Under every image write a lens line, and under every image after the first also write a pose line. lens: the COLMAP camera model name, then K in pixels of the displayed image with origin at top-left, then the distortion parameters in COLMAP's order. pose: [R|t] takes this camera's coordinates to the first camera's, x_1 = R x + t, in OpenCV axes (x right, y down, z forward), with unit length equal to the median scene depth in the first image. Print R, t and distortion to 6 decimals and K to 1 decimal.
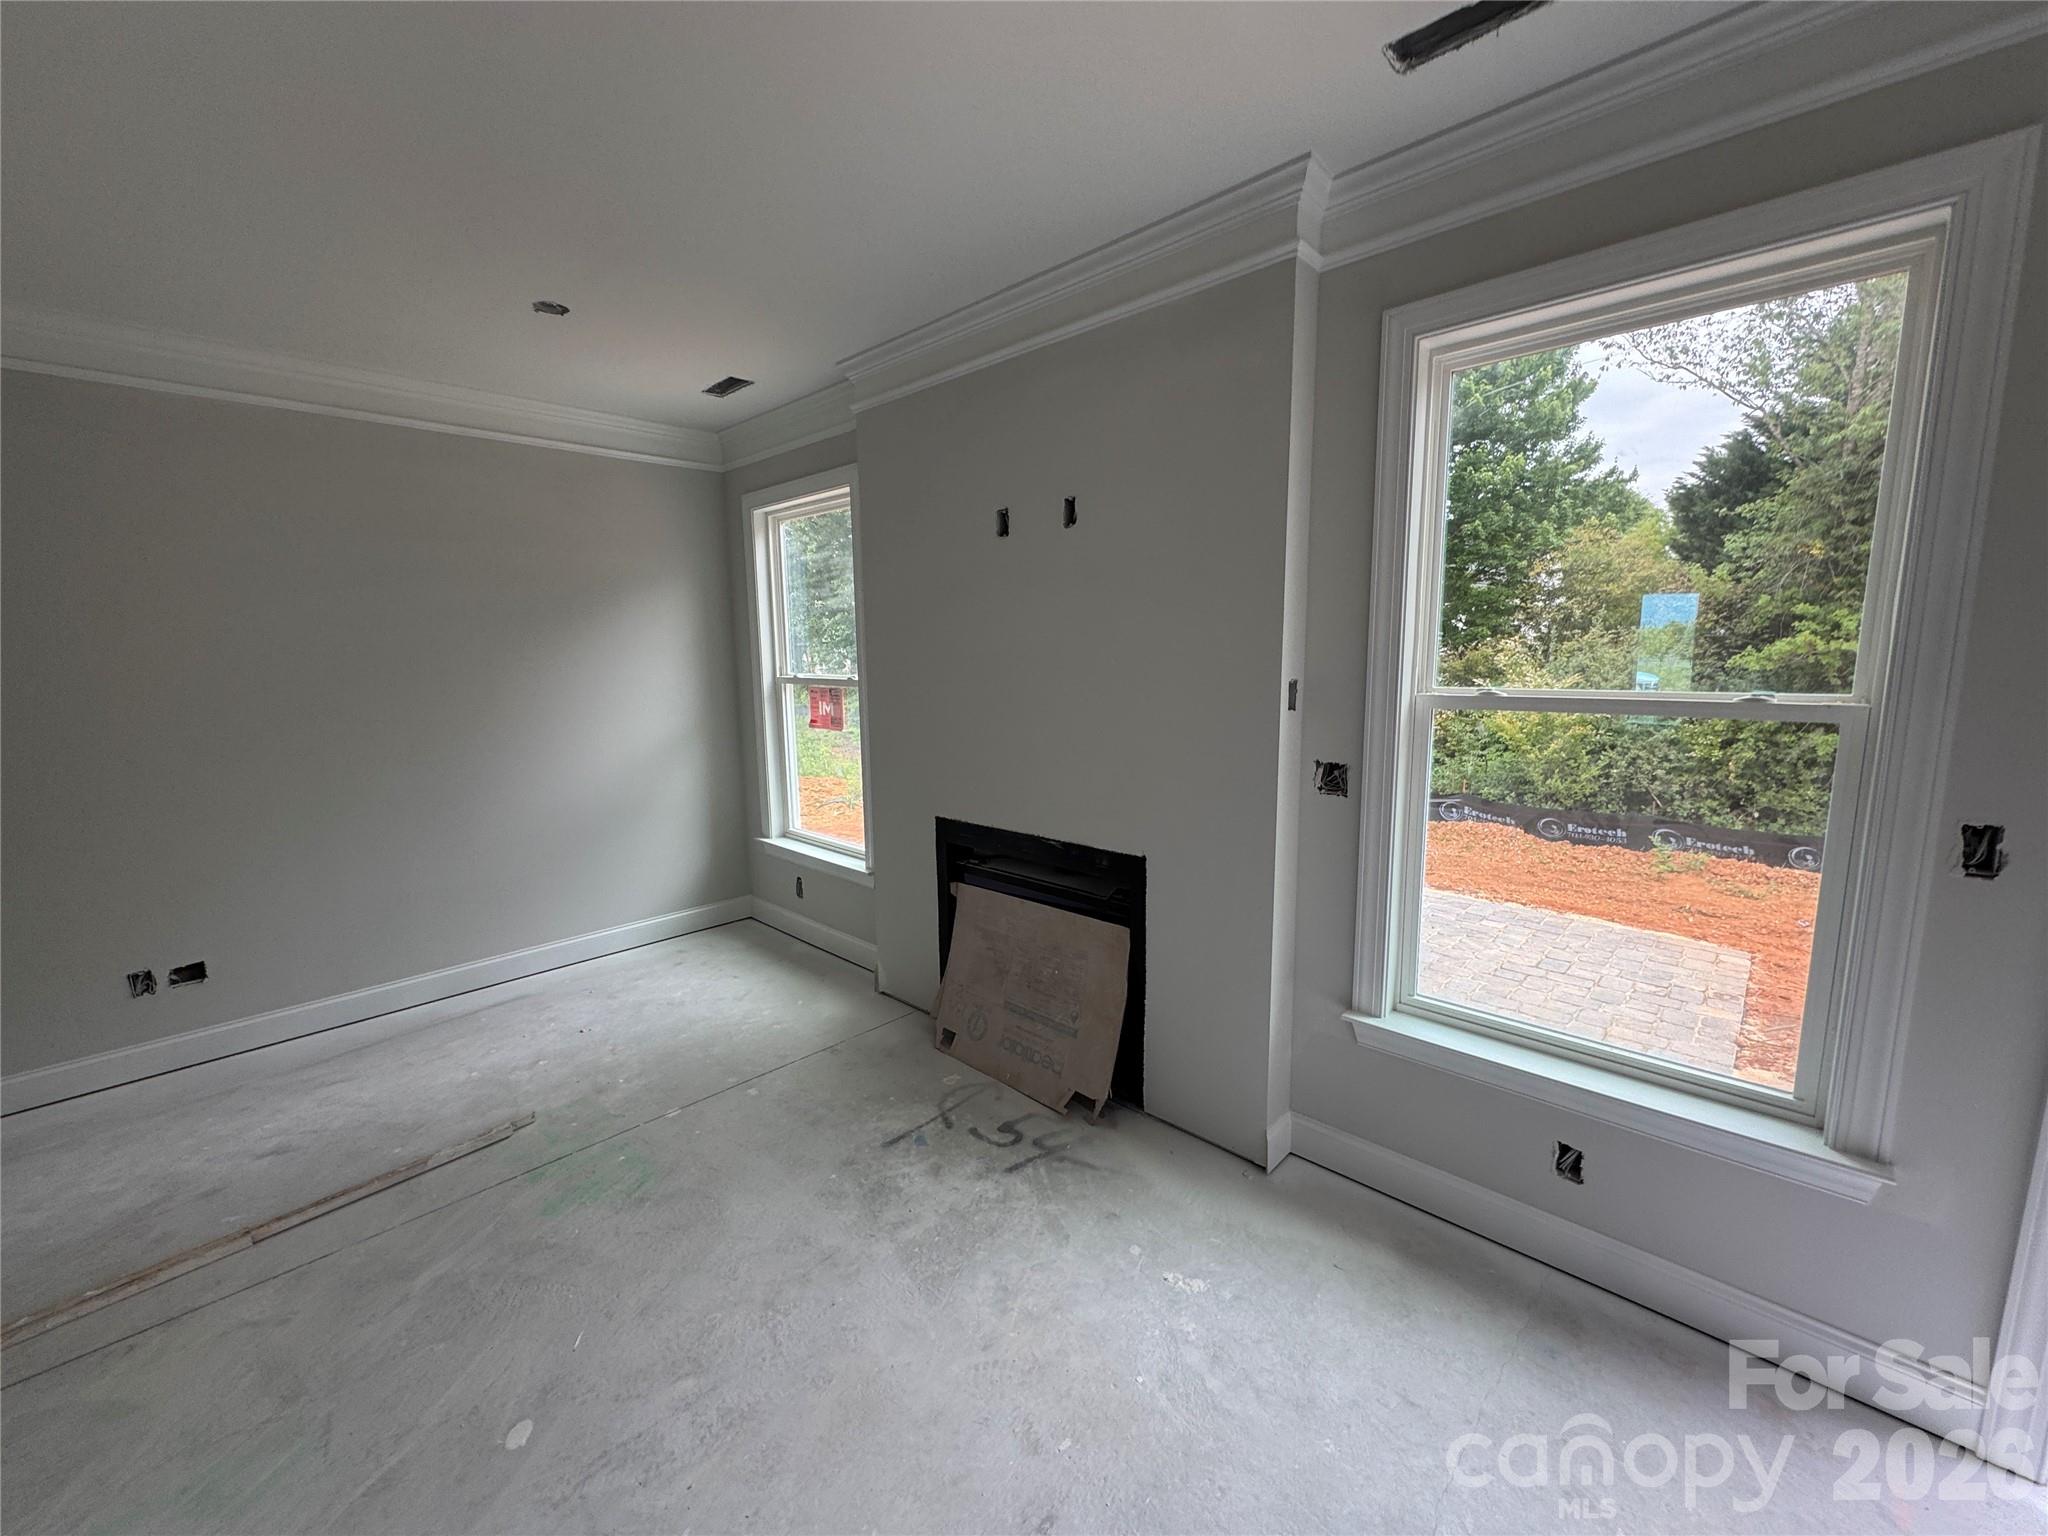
lens RADIAL K [[815.7, 0, 1028.8], [0, 815.7, 767.7], [0, 0, 1]] dist [-0.003726, -0.000414]
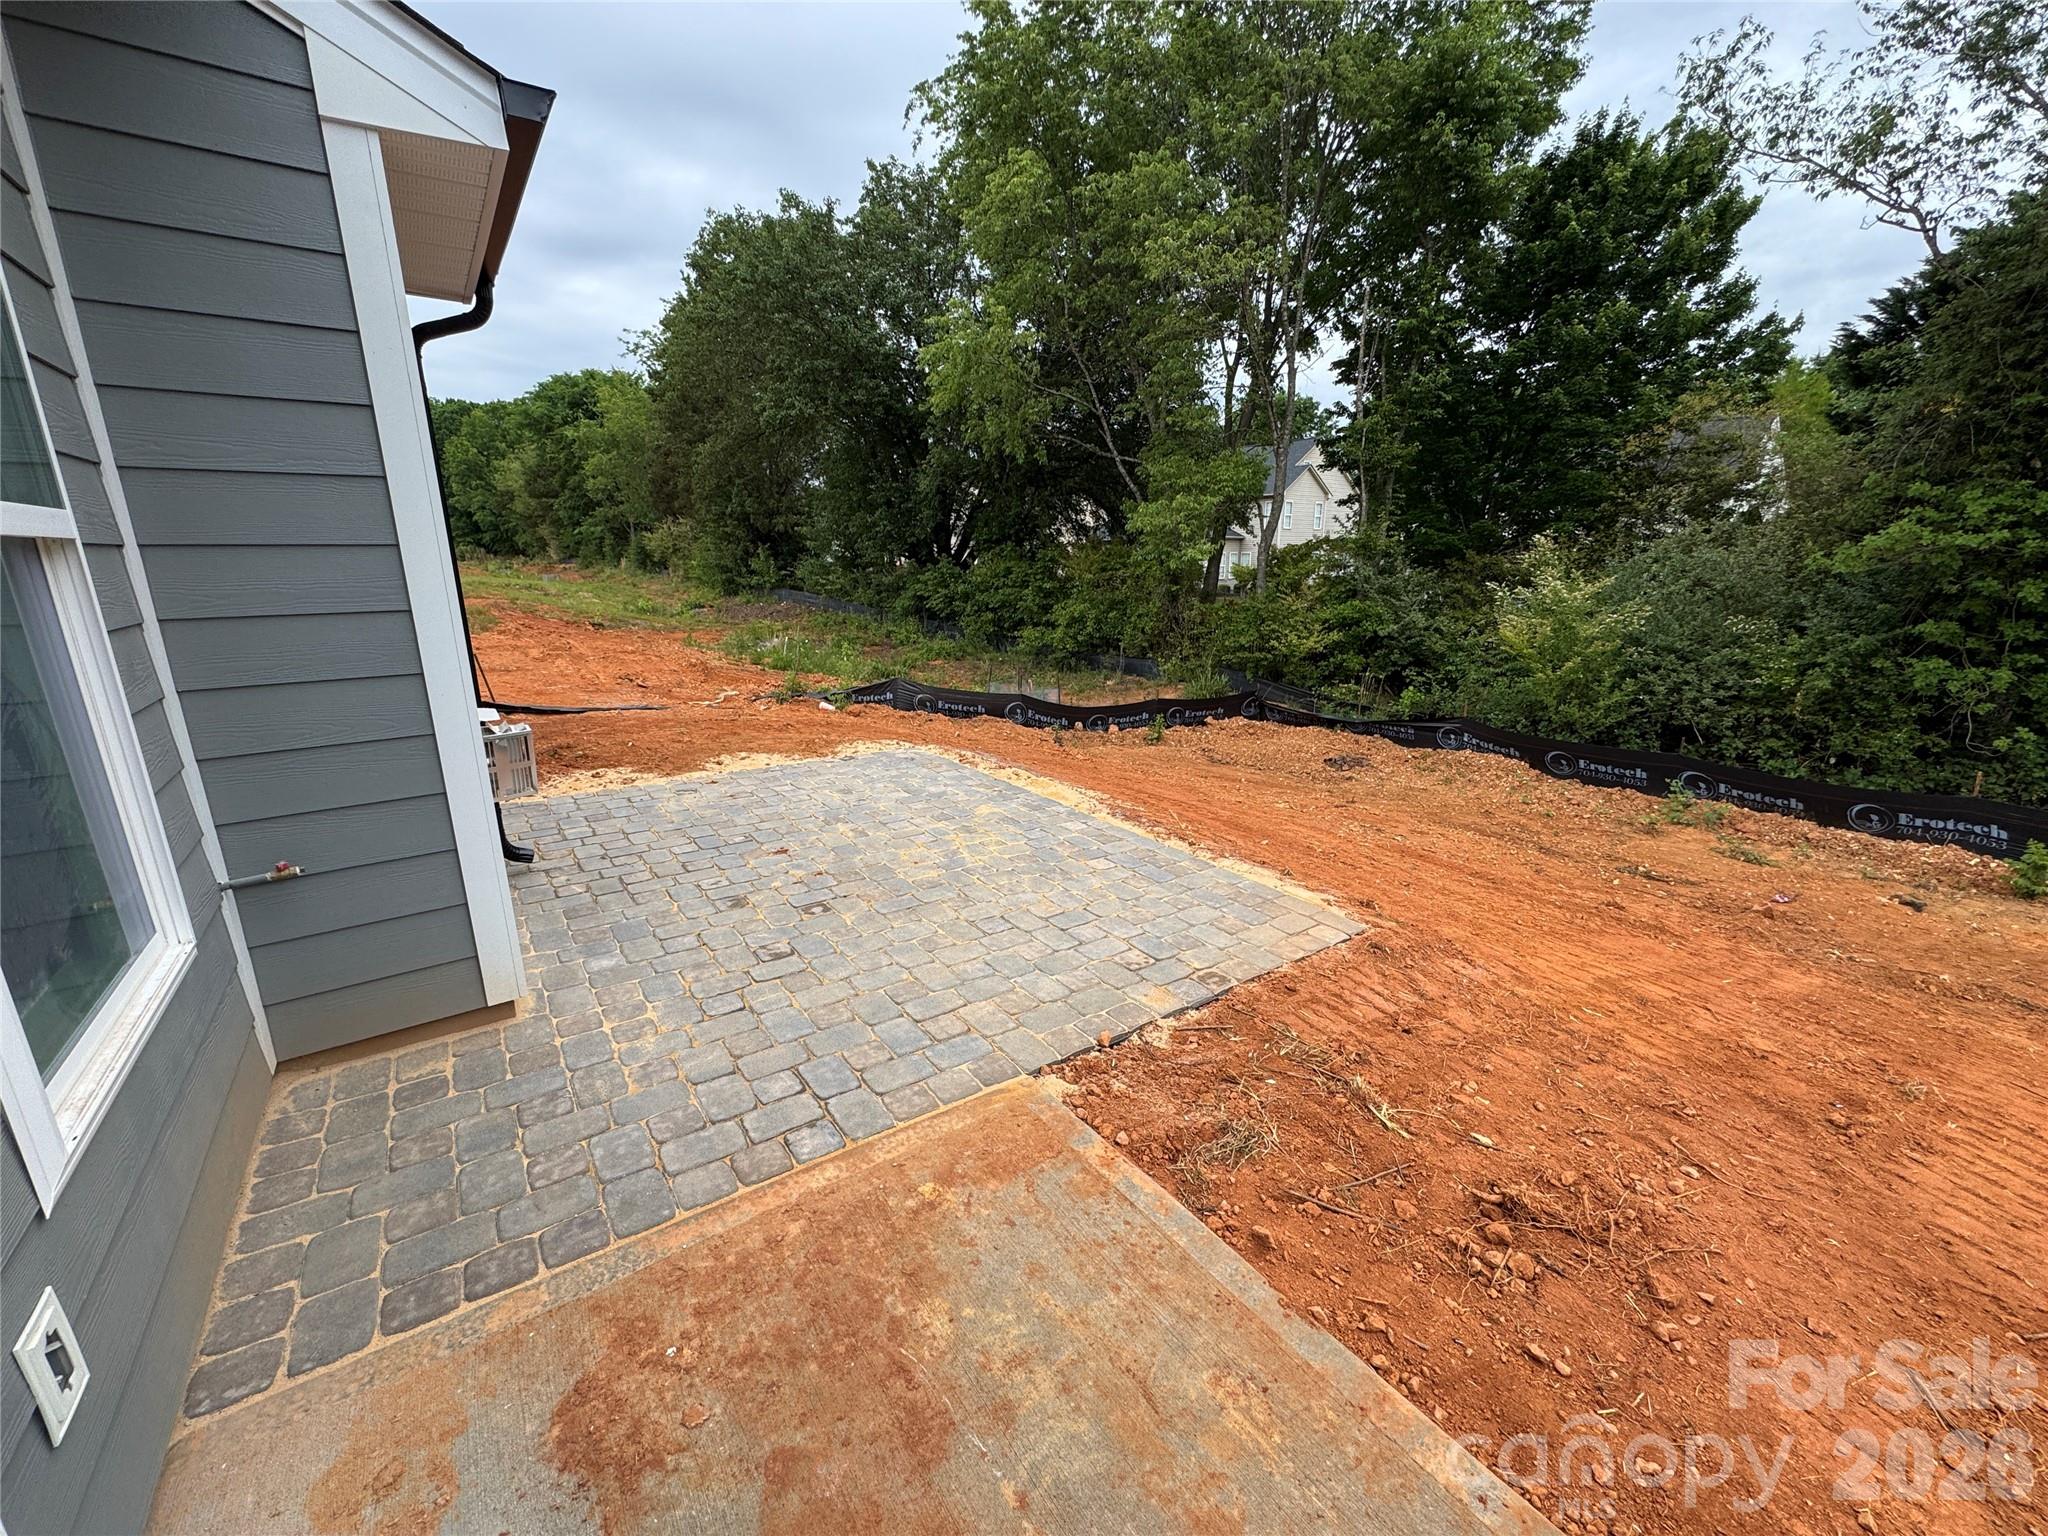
lens RADIAL K [[815.7, 0, 1021.6], [0, 815.7, 770.0], [0, 0, 1]] dist [-0.003726, -0.000414]
pose [[0.982517, 0.056093, -0.177522, 0.256907], [-0.035542, 0.992508, 0.116897, 0.002583], [0.182749, -0.108543, 0.977149, 0.080783]]
